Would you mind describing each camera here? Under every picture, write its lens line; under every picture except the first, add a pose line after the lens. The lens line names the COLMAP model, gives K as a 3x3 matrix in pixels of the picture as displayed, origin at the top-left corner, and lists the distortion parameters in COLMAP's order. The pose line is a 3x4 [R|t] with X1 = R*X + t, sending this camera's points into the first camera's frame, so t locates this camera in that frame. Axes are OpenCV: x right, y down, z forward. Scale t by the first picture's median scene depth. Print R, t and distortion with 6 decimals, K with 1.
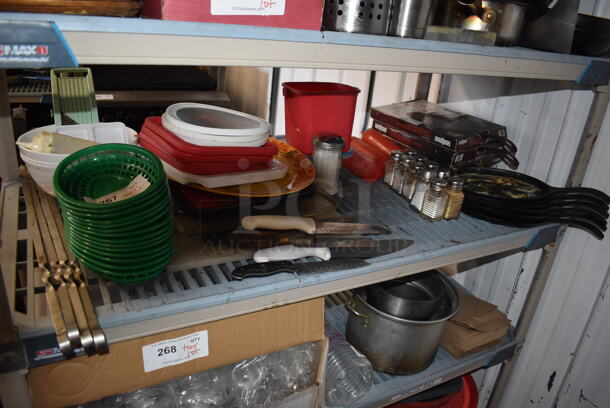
lens RADIAL K [[471.5, 0, 305.0], [0, 471.5, 204.0], [0, 0, 1]] dist [-0.097356, -0.004266]
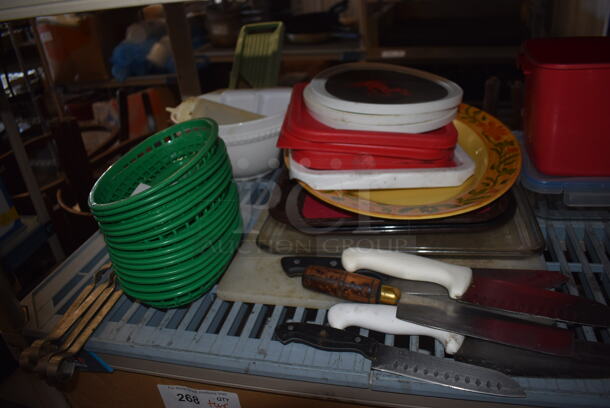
lens RADIAL K [[471.5, 0, 305.0], [0, 471.5, 204.0], [0, 0, 1]] dist [-0.097356, -0.004266]
pose [[0.729333, 0.175303, -0.661319, 0.241661], [-0.116421, 0.984318, 0.132528, -0.102732], [0.674181, -0.019666, 0.738305, 0.480642]]
